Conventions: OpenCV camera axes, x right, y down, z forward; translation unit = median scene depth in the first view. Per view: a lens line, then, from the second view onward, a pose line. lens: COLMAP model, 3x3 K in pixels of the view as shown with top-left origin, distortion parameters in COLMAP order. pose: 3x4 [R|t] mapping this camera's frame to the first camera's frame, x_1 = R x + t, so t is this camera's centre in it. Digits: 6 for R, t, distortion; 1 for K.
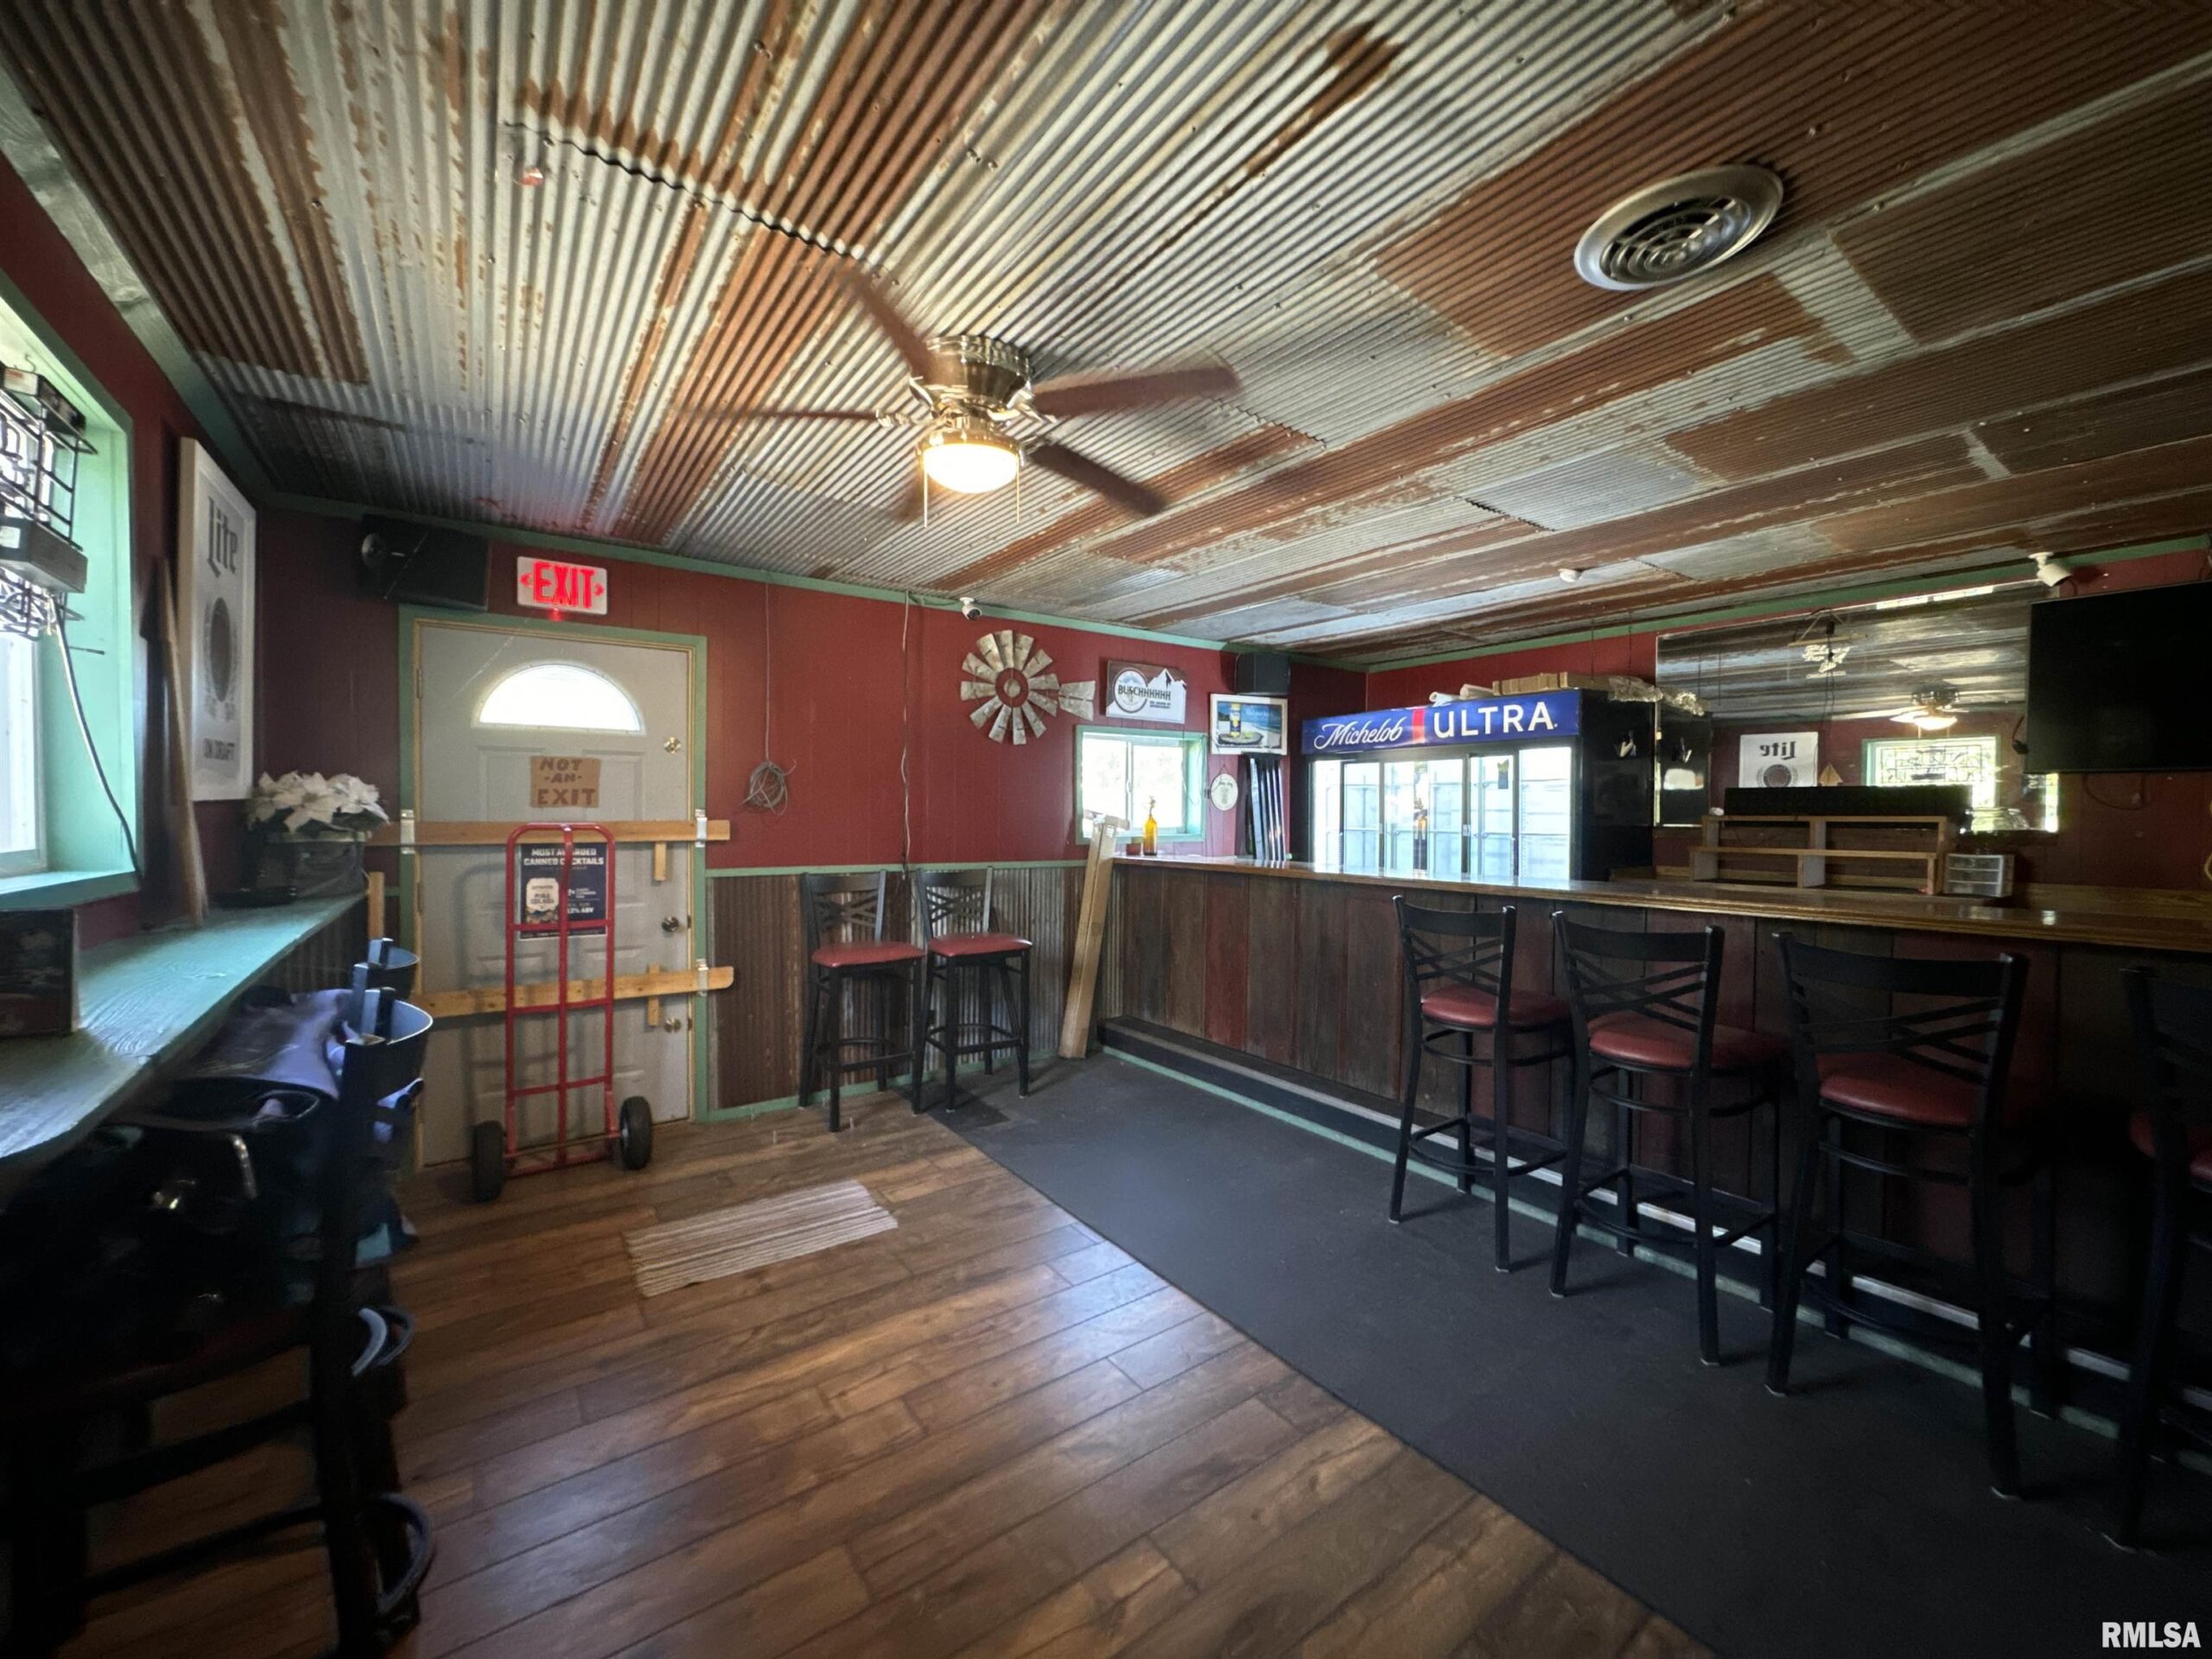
lens RADIAL K [[880.2, 0, 1106.0], [0, 880.2, 827.1], [0, 0, 1]] dist [-0.002039, 0.000121]
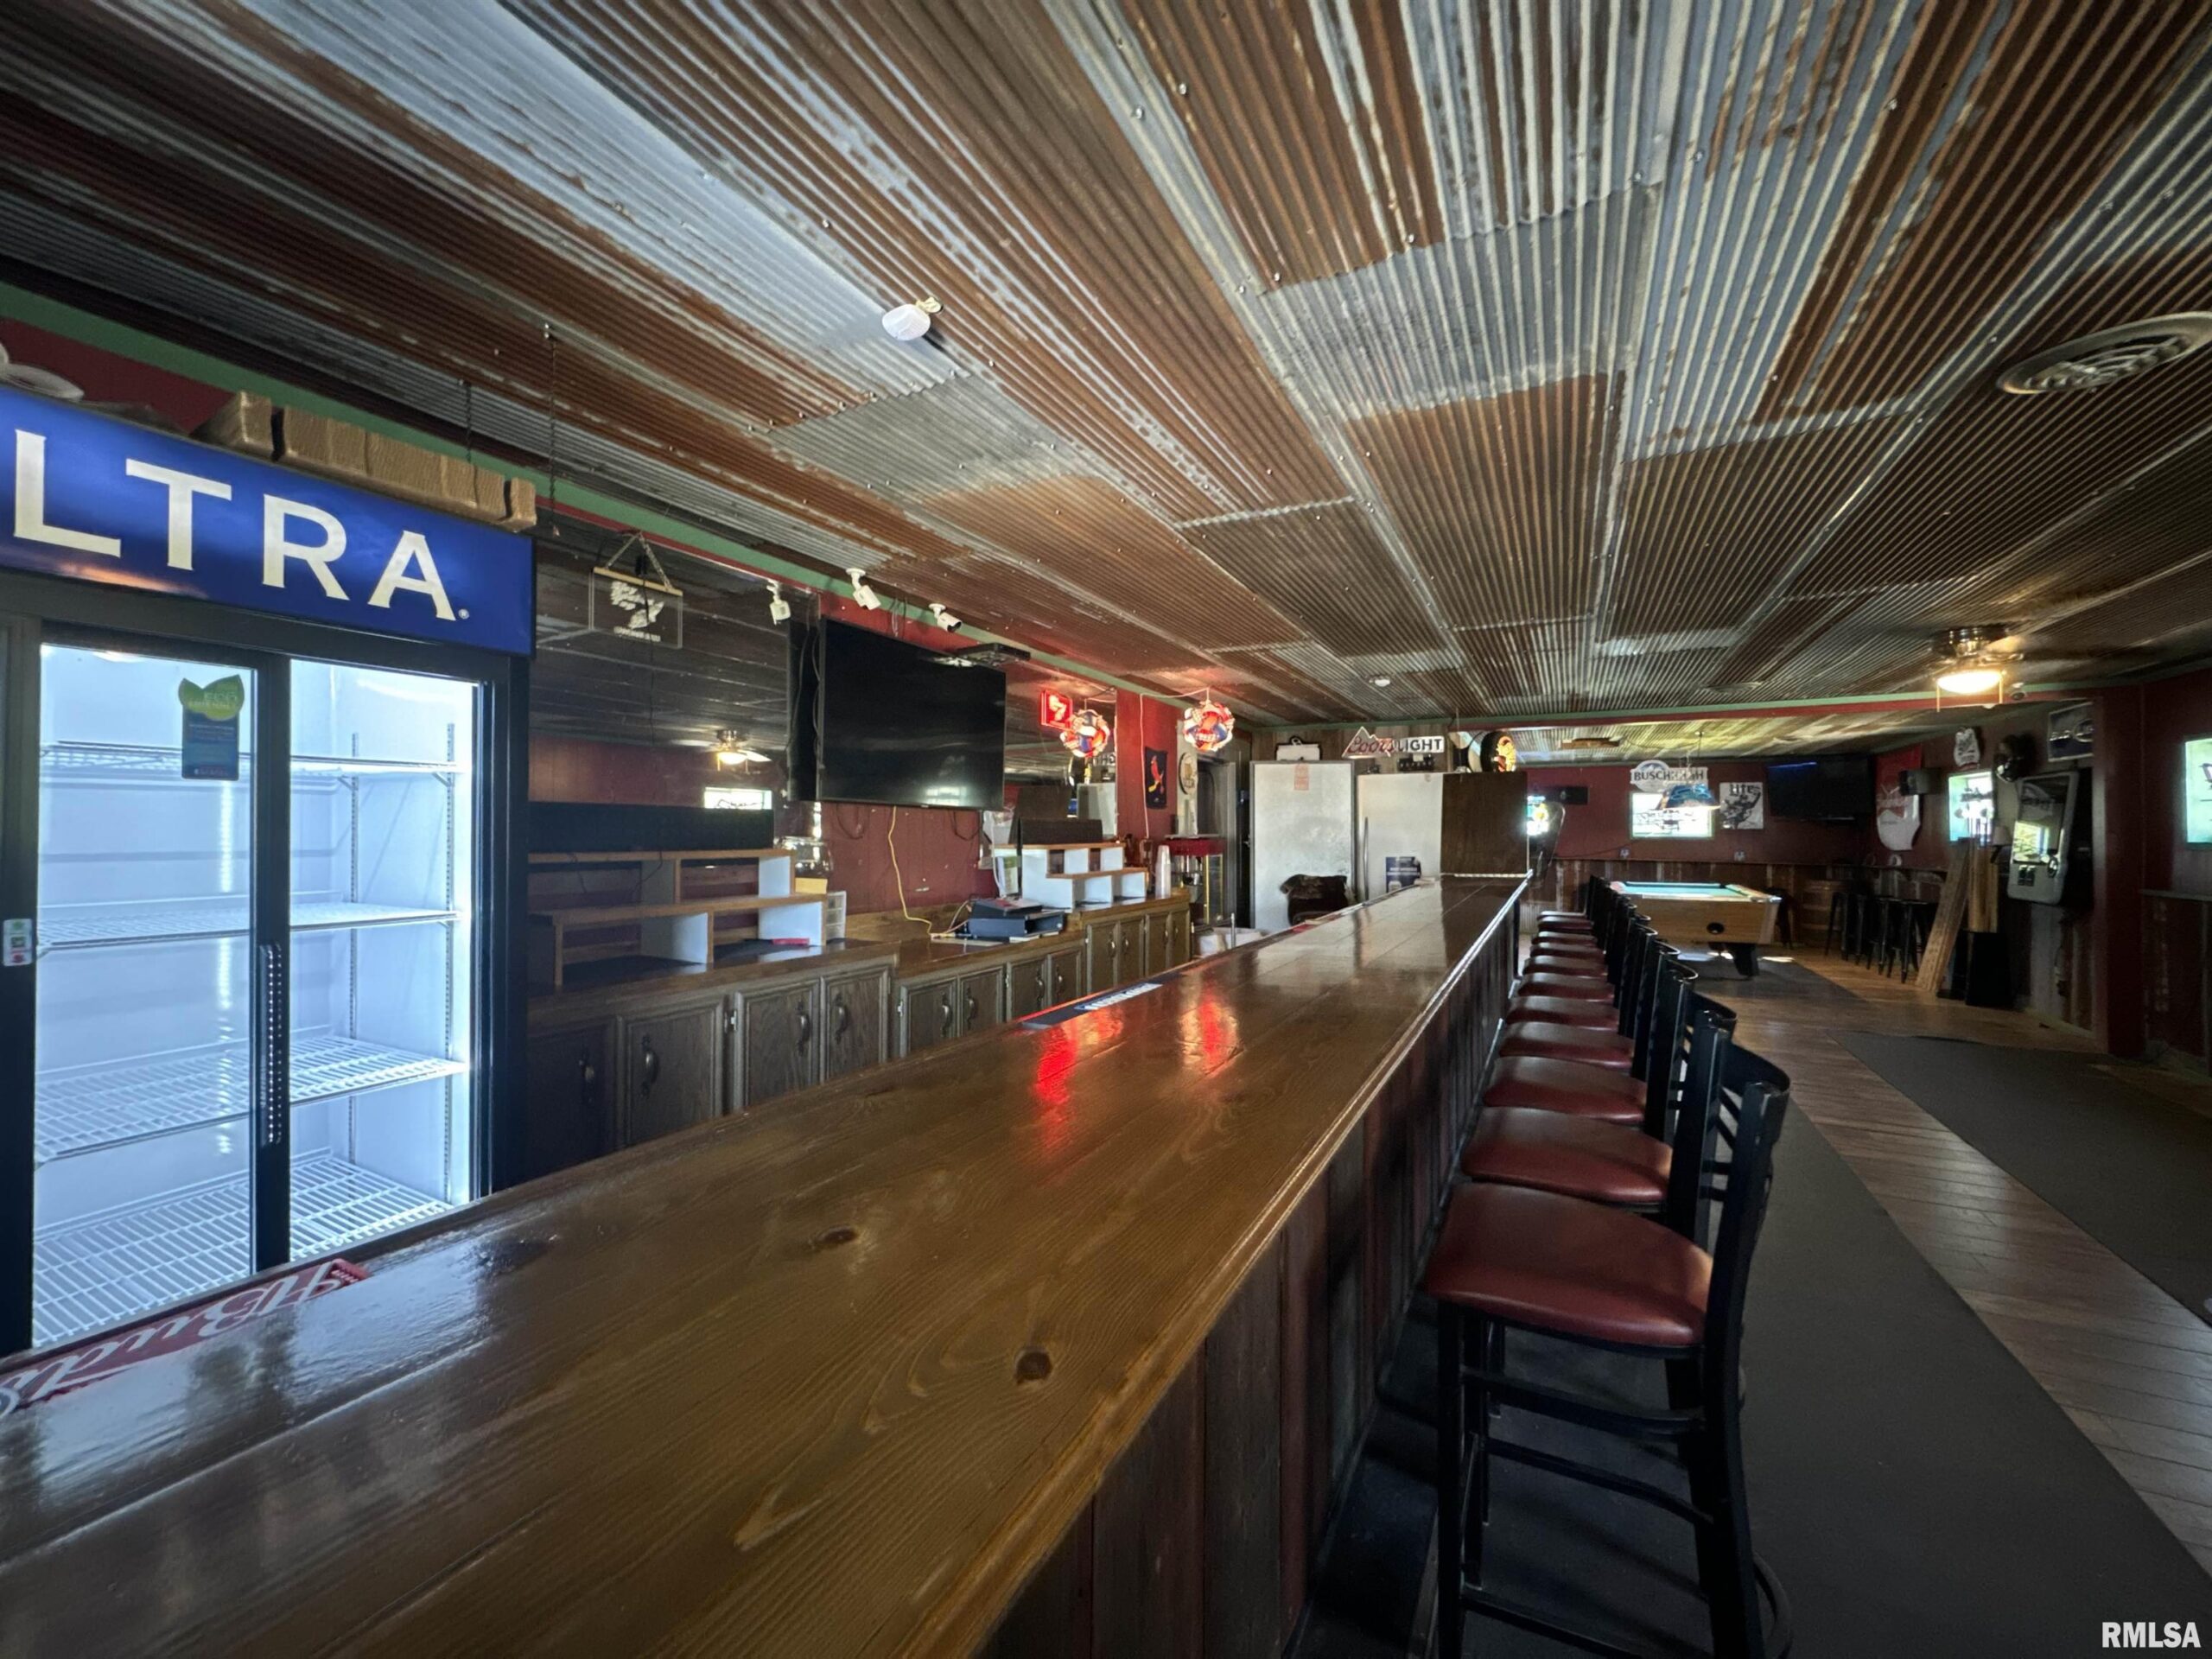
lens RADIAL K [[880.2, 0, 1106.0], [0, 880.2, 827.1], [0, 0, 1]] dist [-0.002039, 0.000121]
pose [[-0.452314, 0.001458, 0.891858, 0.081038], [0.012240, 0.999915, 0.004573, -0.029758], [-0.891775, 0.012985, -0.452293, 1.020617]]
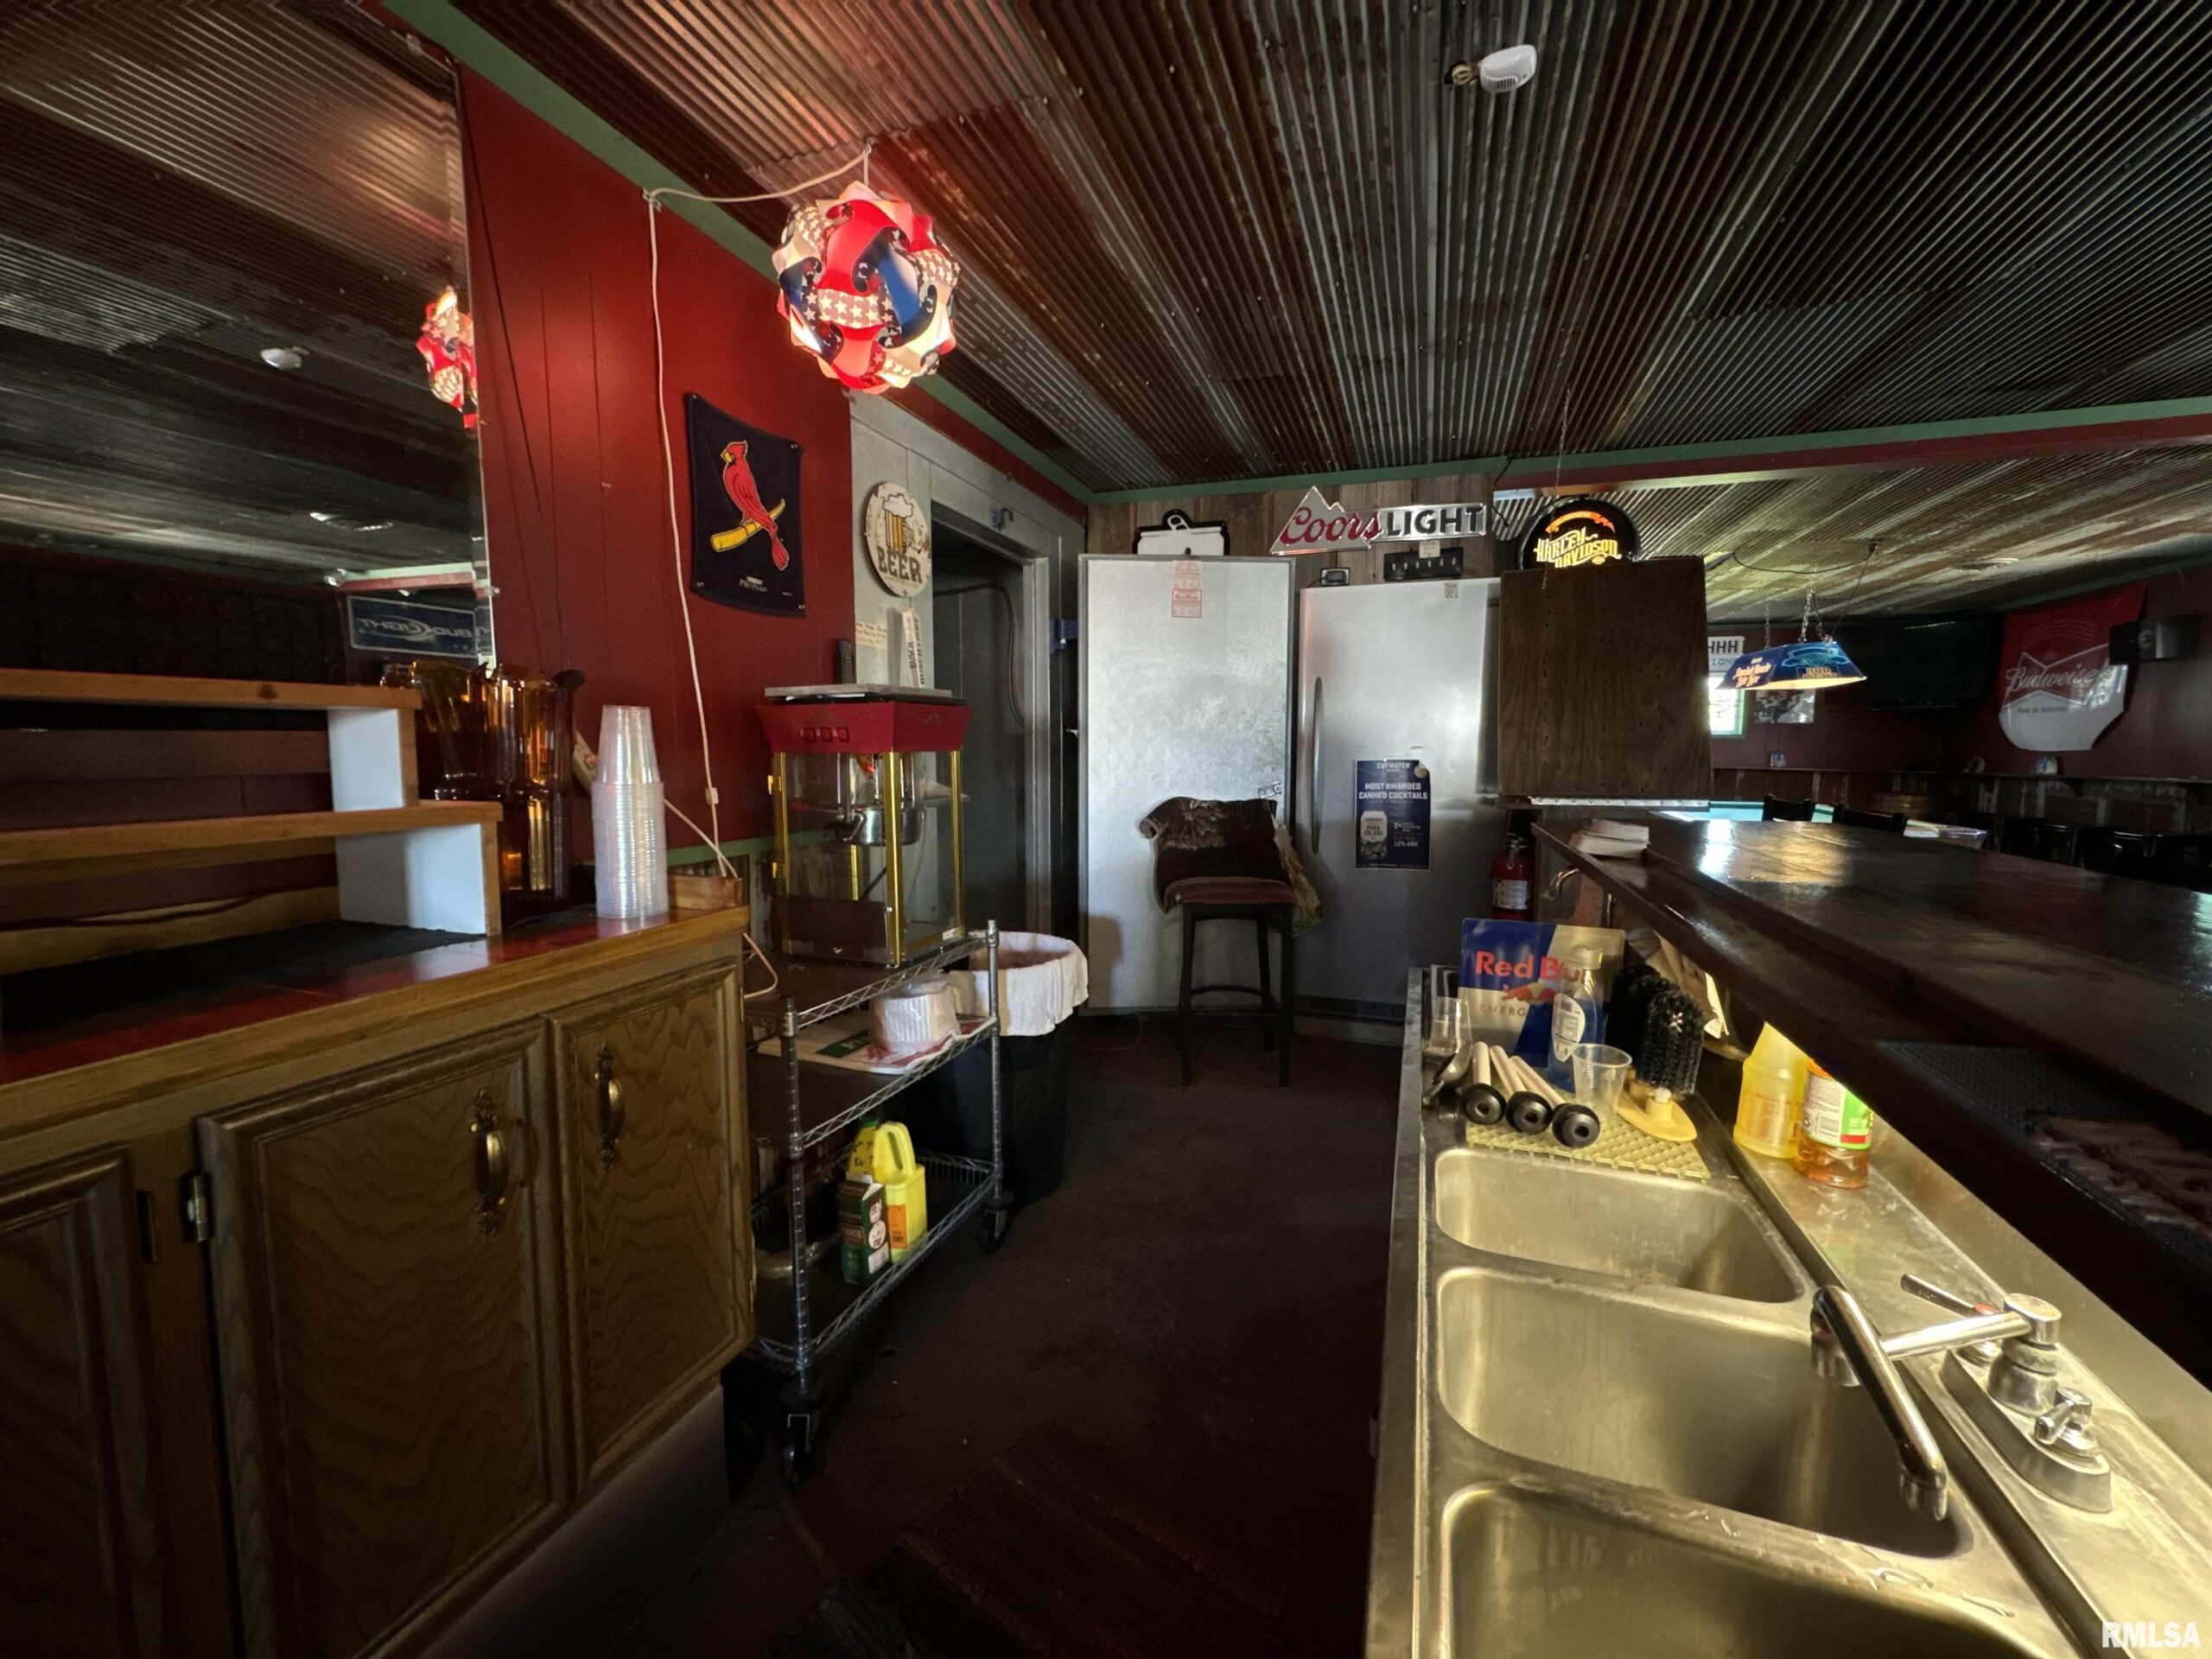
lens RADIAL K [[880.2, 0, 1106.0], [0, 880.2, 827.1], [0, 0, 1]] dist [-0.002039, 0.000121]
pose [[-0.564623, -0.088438, 0.820597, 0.873001], [0.007163, 0.993680, 0.112020, 0.014517], [-0.825318, 0.069127, -0.560421, 0.370707]]
